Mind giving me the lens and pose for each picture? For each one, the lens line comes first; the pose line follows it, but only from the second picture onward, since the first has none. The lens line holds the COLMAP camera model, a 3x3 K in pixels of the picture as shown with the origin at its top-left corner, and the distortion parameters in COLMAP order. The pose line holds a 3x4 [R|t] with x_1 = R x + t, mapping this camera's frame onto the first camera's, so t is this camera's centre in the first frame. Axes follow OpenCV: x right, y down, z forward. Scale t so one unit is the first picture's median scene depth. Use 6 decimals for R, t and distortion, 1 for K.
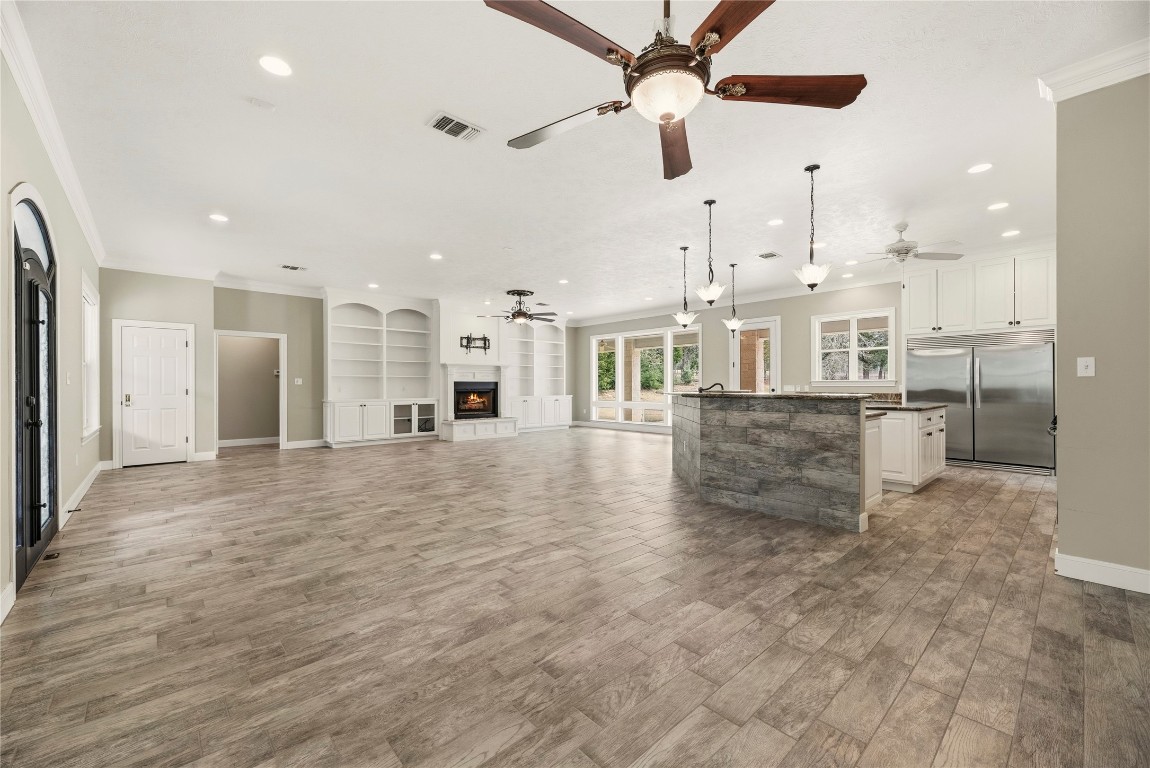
lens RADIAL K [[462.5, 0, 575.0], [0, 462.5, 384.0], [0, 0, 1]] dist [0.003317, -0.000229]
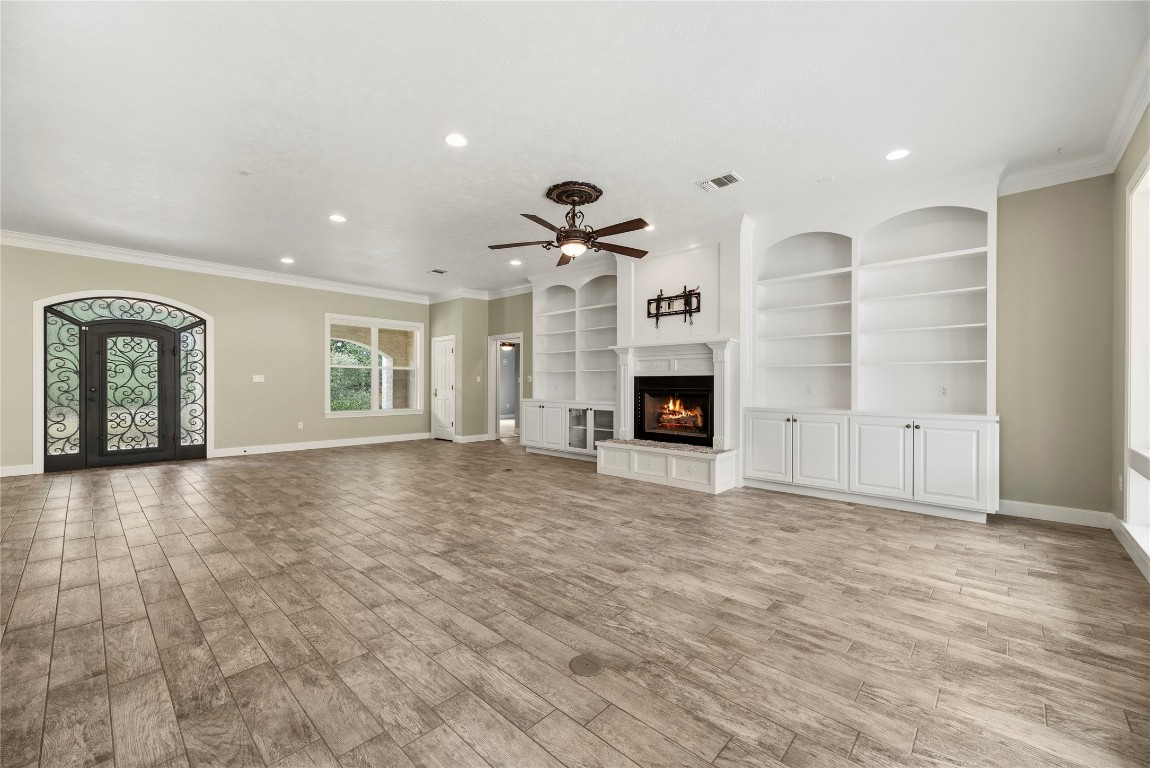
lens RADIAL K [[462.5, 0, 575.0], [0, 462.5, 384.0], [0, 0, 1]] dist [0.003317, -0.000229]
pose [[0.078662, 0.005017, -0.996889, 0.332019], [0.005537, 0.999970, 0.005470, 0.000916], [0.996886, -0.005950, 0.078632, 0.855722]]
